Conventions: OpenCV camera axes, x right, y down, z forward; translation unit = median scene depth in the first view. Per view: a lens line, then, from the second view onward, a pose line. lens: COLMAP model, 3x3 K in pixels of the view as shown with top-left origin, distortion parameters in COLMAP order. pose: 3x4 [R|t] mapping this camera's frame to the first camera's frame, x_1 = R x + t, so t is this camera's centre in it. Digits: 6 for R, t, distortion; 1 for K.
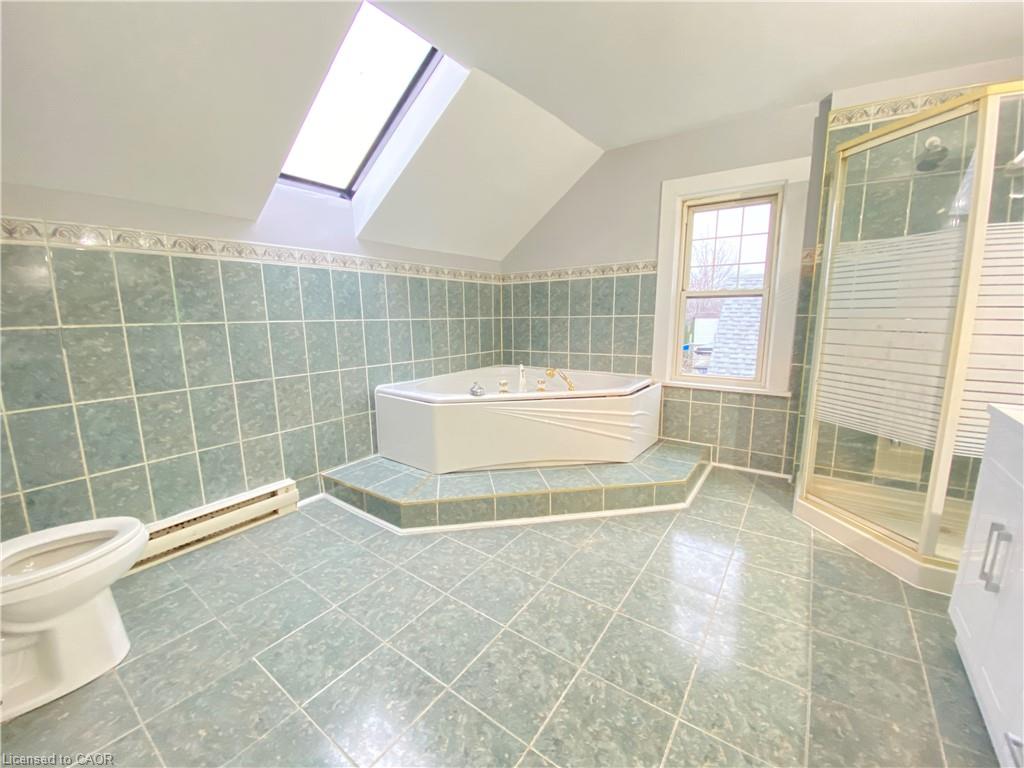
lens RADIAL K [[412.0, 0, 510.9], [0, 412.0, 383.7], [0, 0, 1]] dist [0.033609, -0.026407]
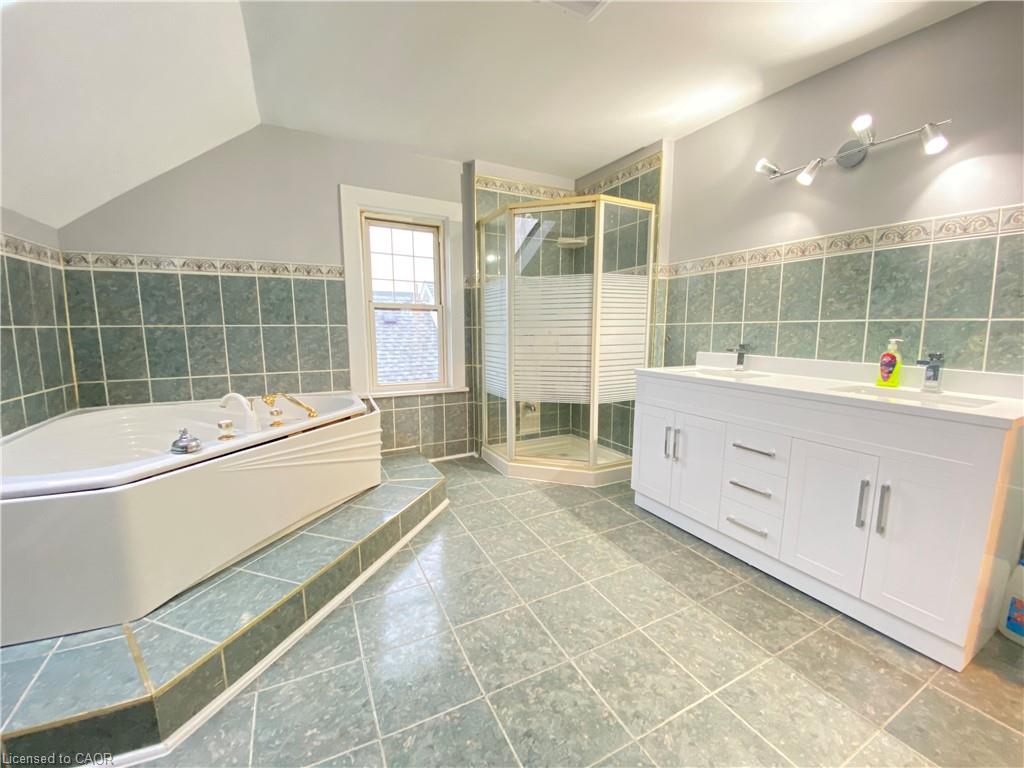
lens RADIAL K [[412.0, 0, 510.9], [0, 412.0, 383.7], [0, 0, 1]] dist [0.033609, -0.026407]
pose [[0.459452, -0.108497, 0.881551, -0.359286], [0.145084, 0.988348, 0.046026, -0.027568], [-0.876273, 0.106752, 0.469840, 0.283662]]
